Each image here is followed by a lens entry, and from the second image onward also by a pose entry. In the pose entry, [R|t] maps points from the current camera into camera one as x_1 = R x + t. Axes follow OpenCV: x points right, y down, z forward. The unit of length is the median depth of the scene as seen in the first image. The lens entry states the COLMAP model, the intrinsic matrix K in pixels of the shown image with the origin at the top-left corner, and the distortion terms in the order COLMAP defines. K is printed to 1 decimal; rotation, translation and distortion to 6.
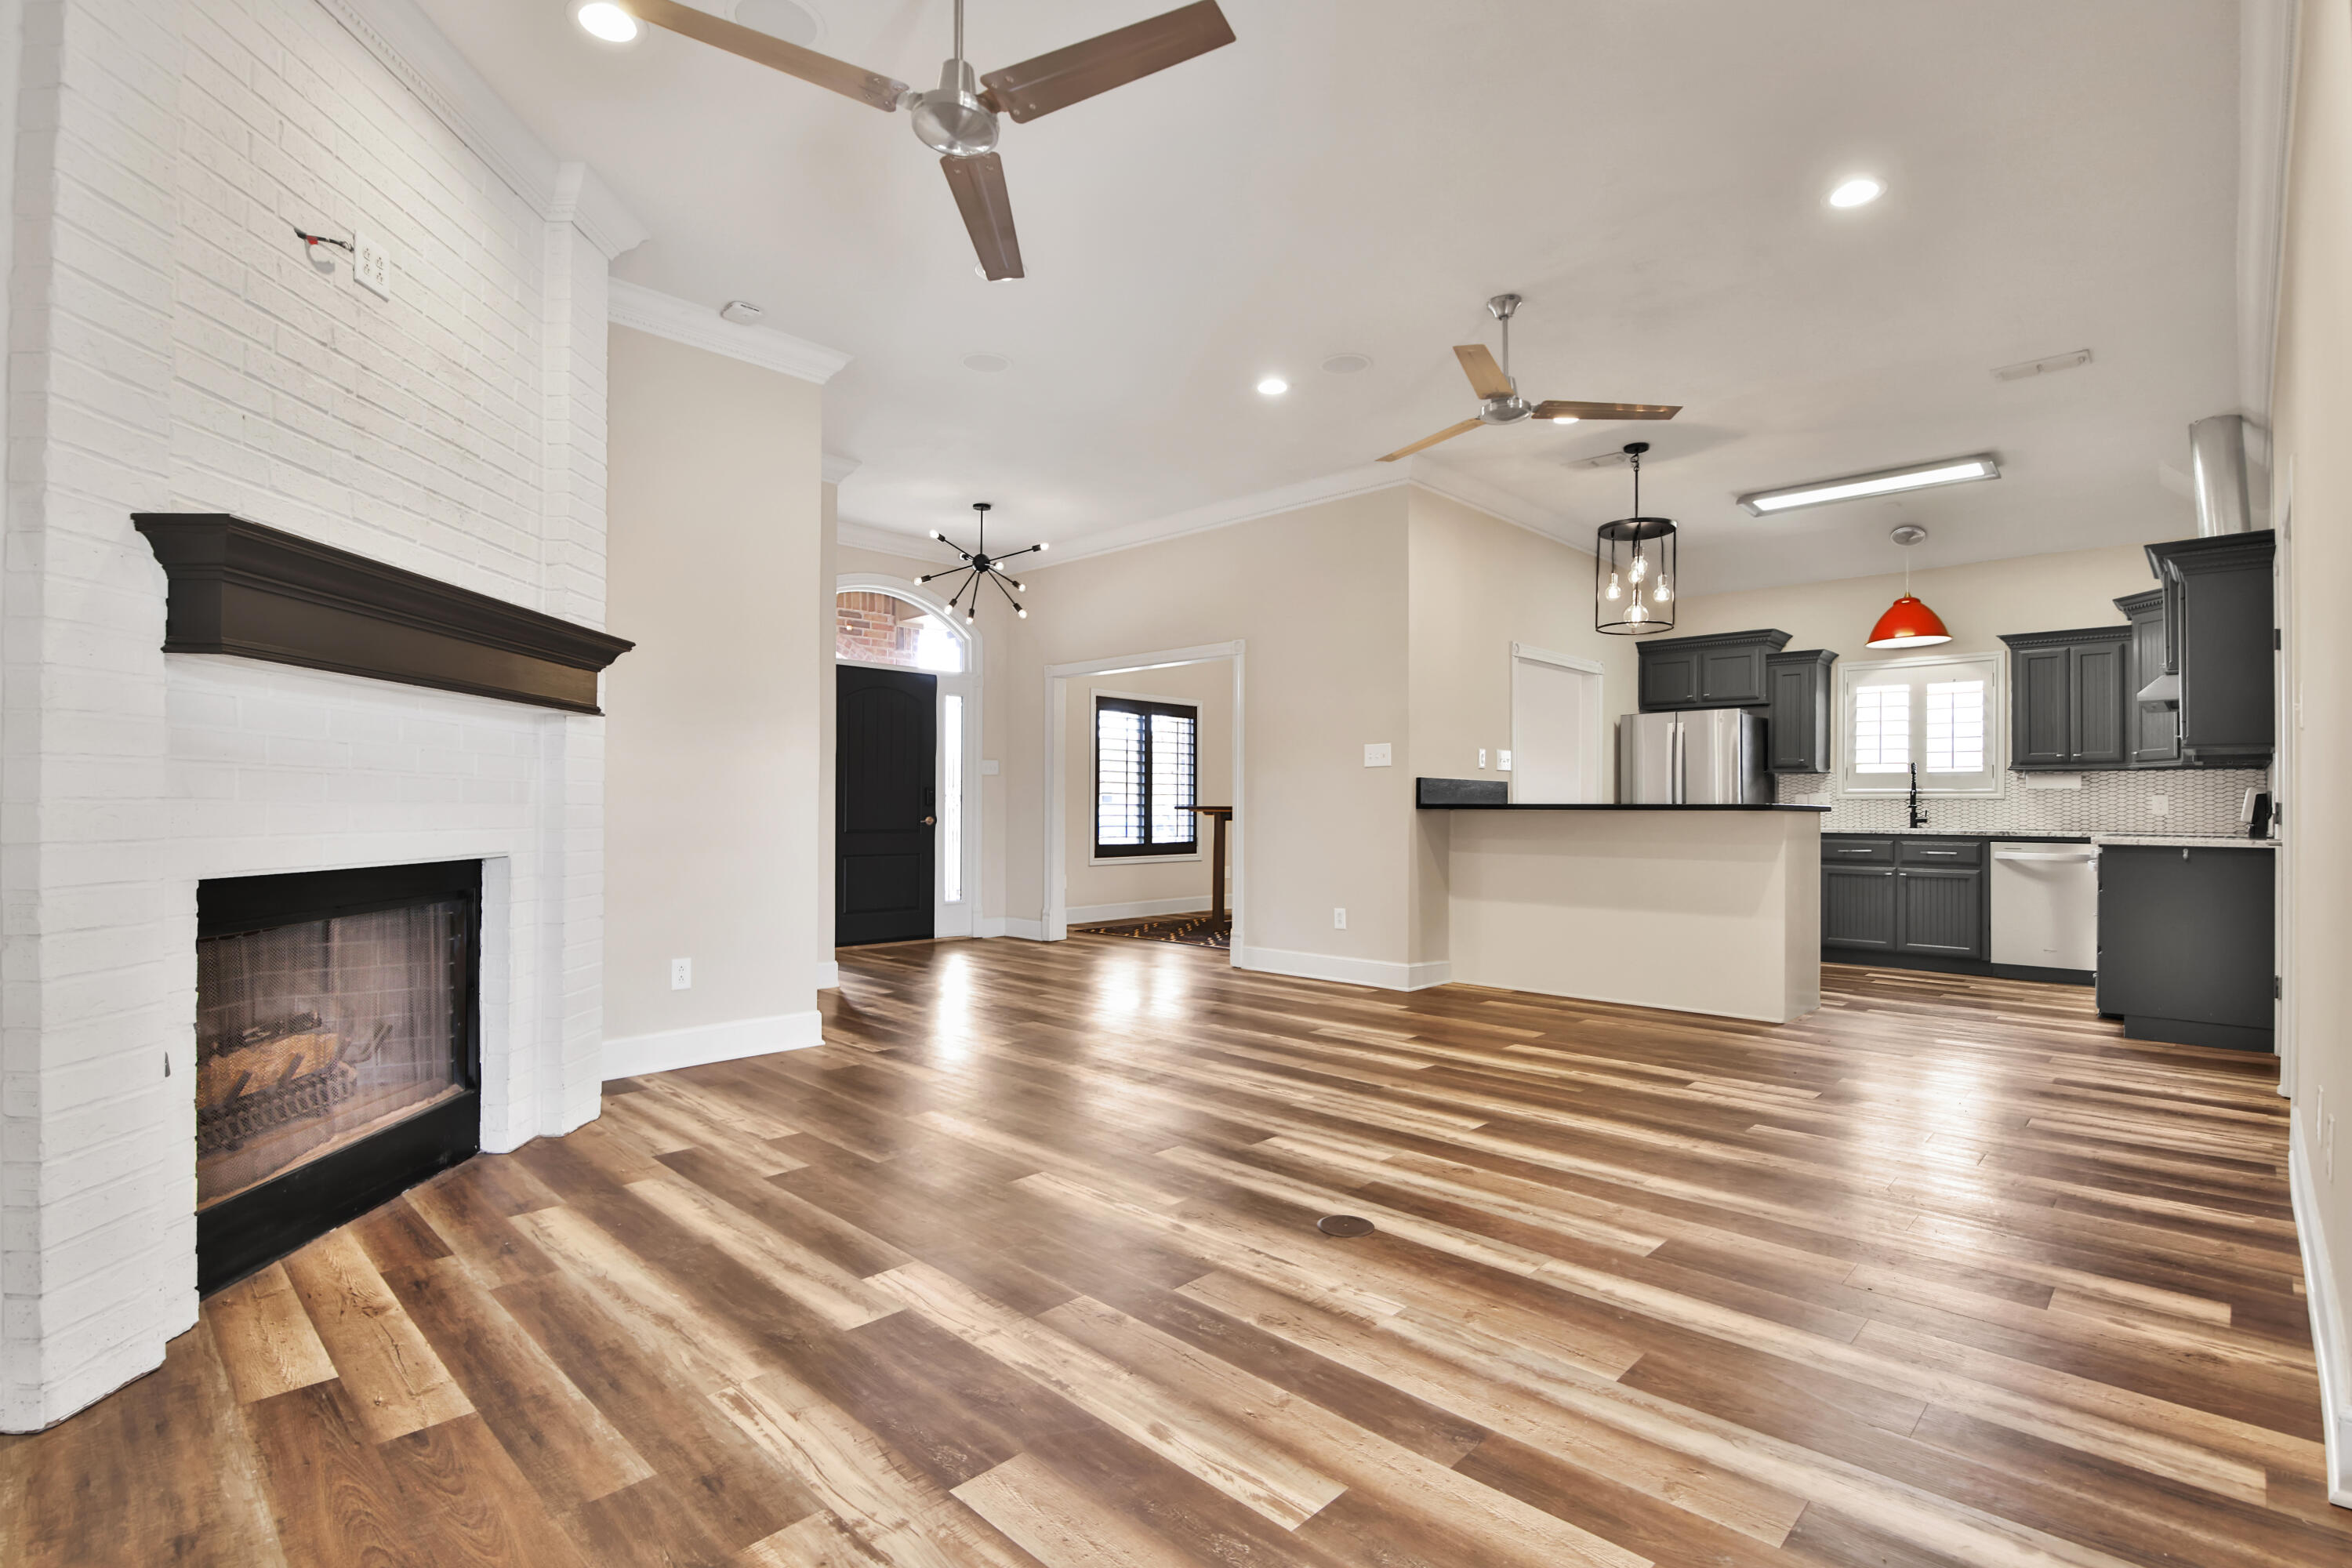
lens RADIAL K [[1102.9, 0, 1159.6], [0, 1102.9, 807.6], [0, 0, 1]] dist [0.004099, -0.008945]
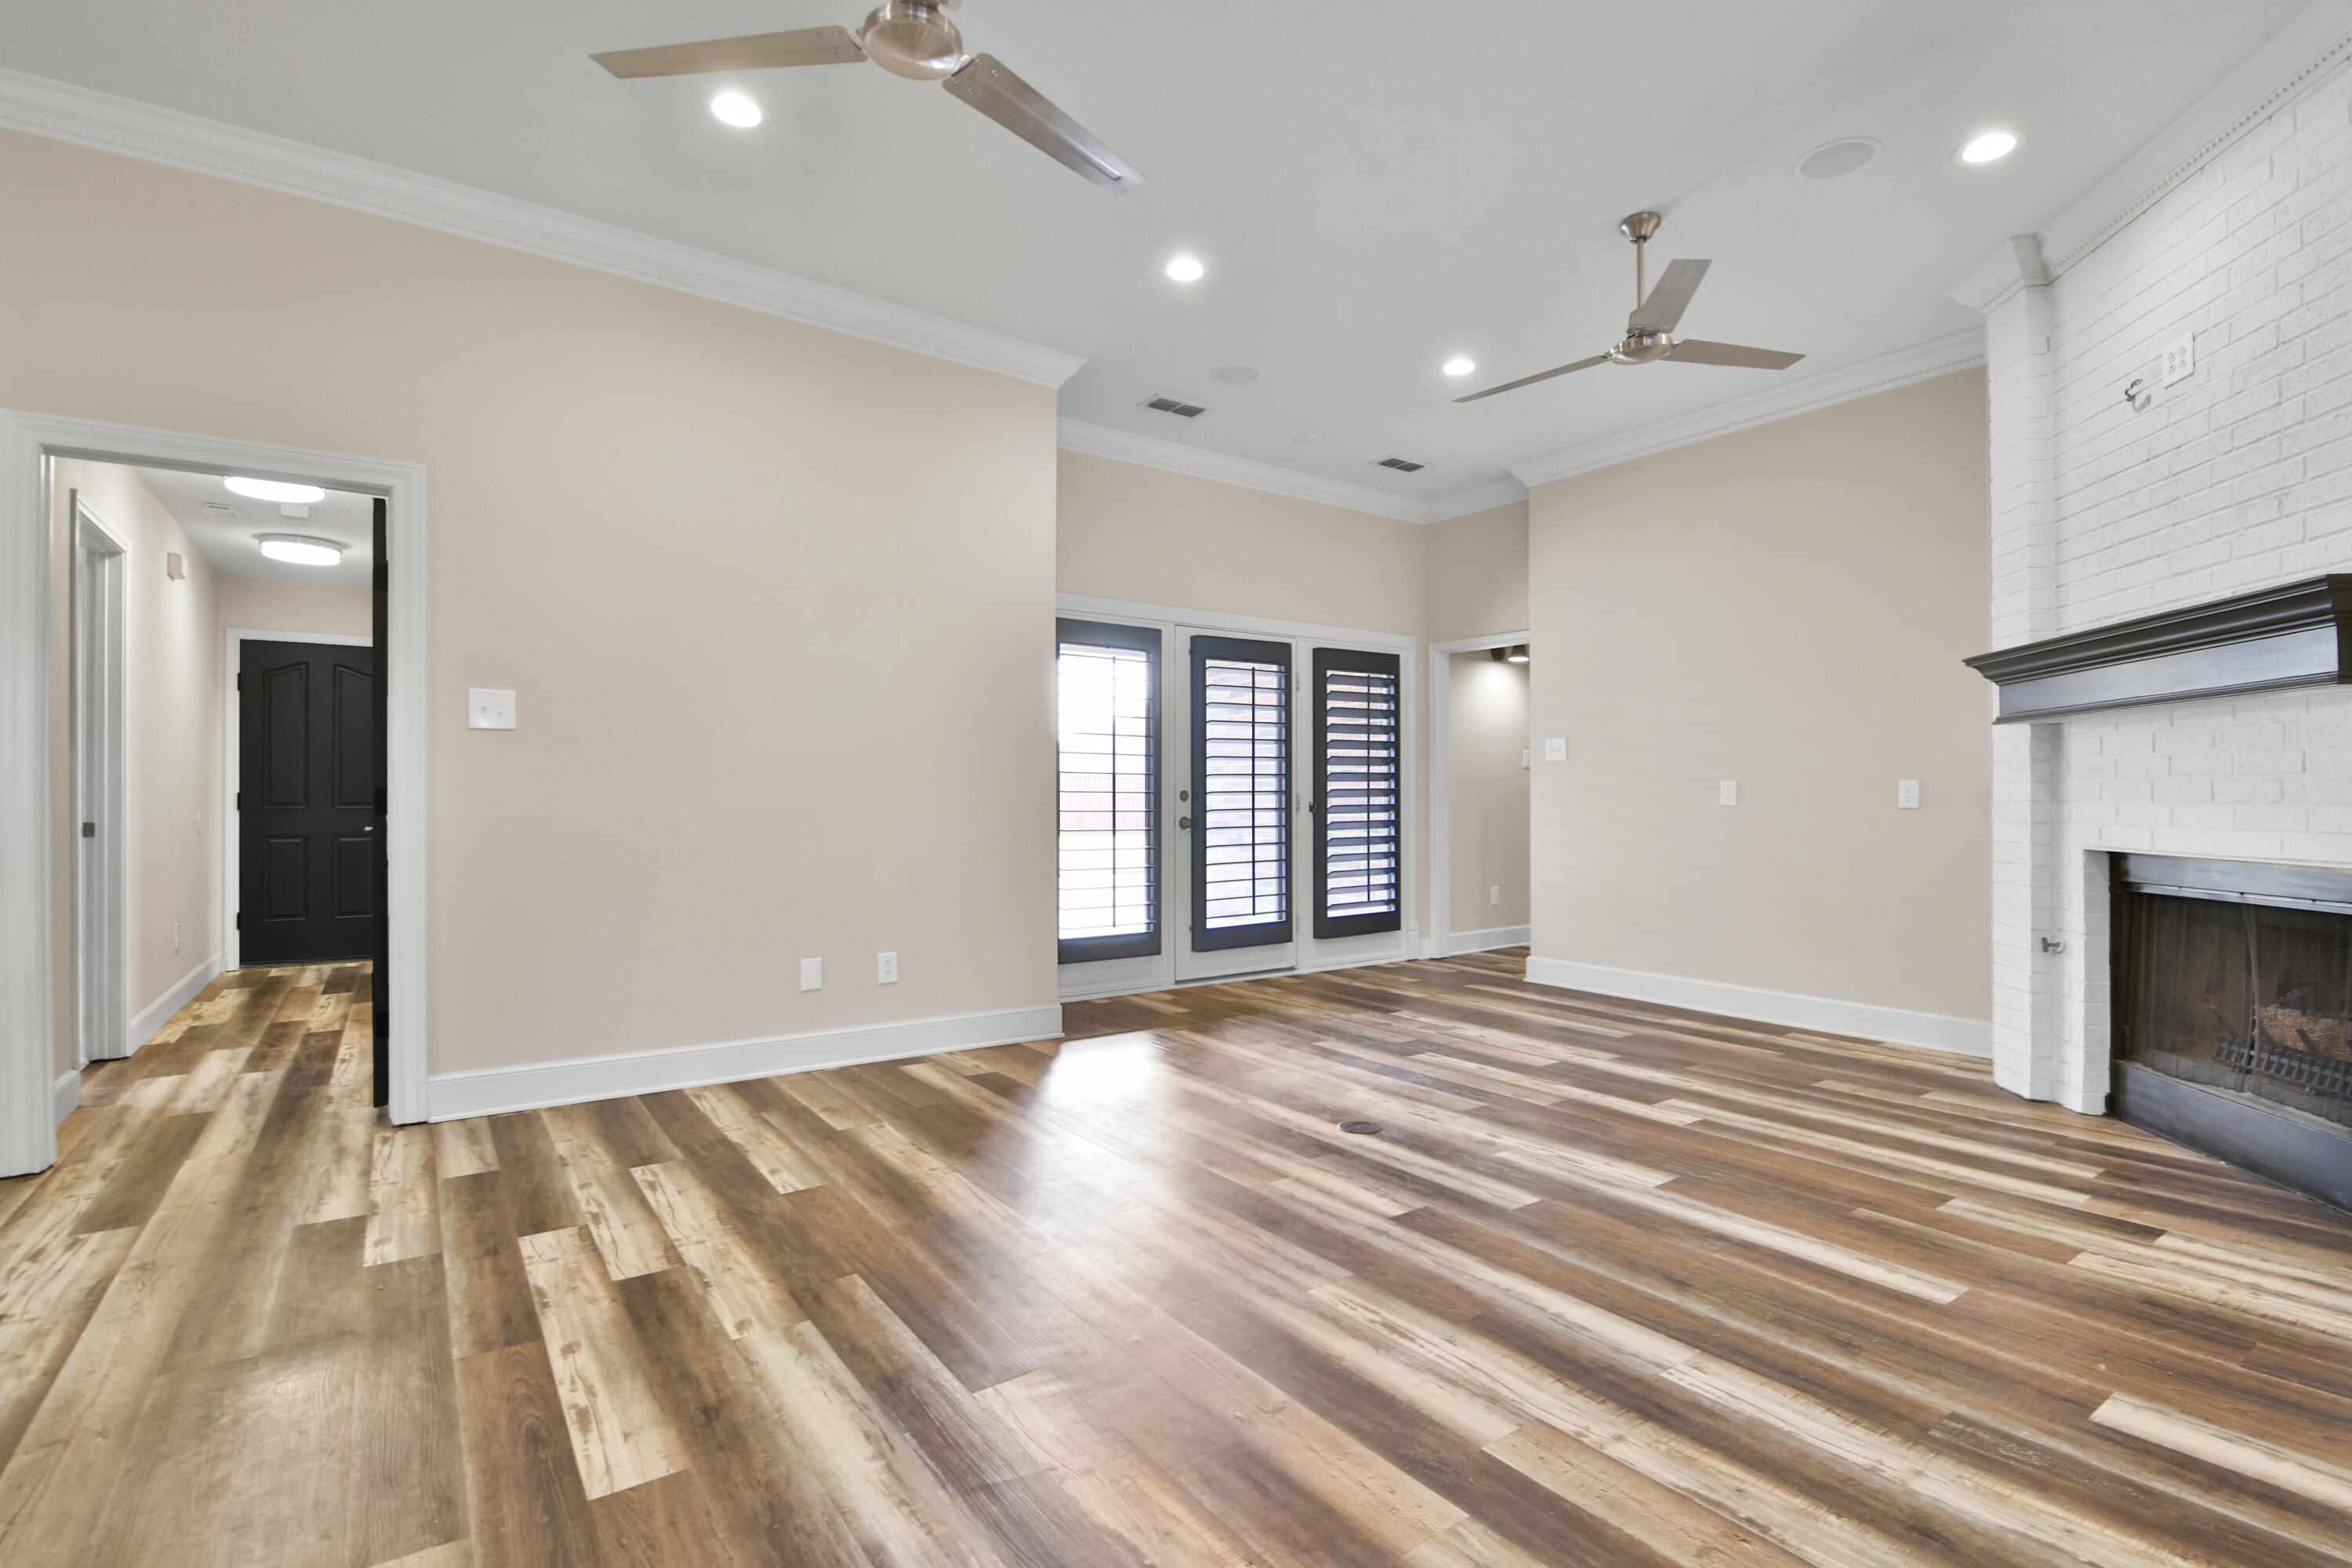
lens RADIAL K [[1102.9, 0, 1176.0], [0, 1102.9, 790.0], [0, 0, 1]] dist [0.004099, -0.008945]
pose [[-0.983871, -0.004412, 0.178823, 0.141127], [-0.004805, 0.999987, -0.001769, -0.011037], [-0.178813, -0.002600, -0.983880, 2.161867]]
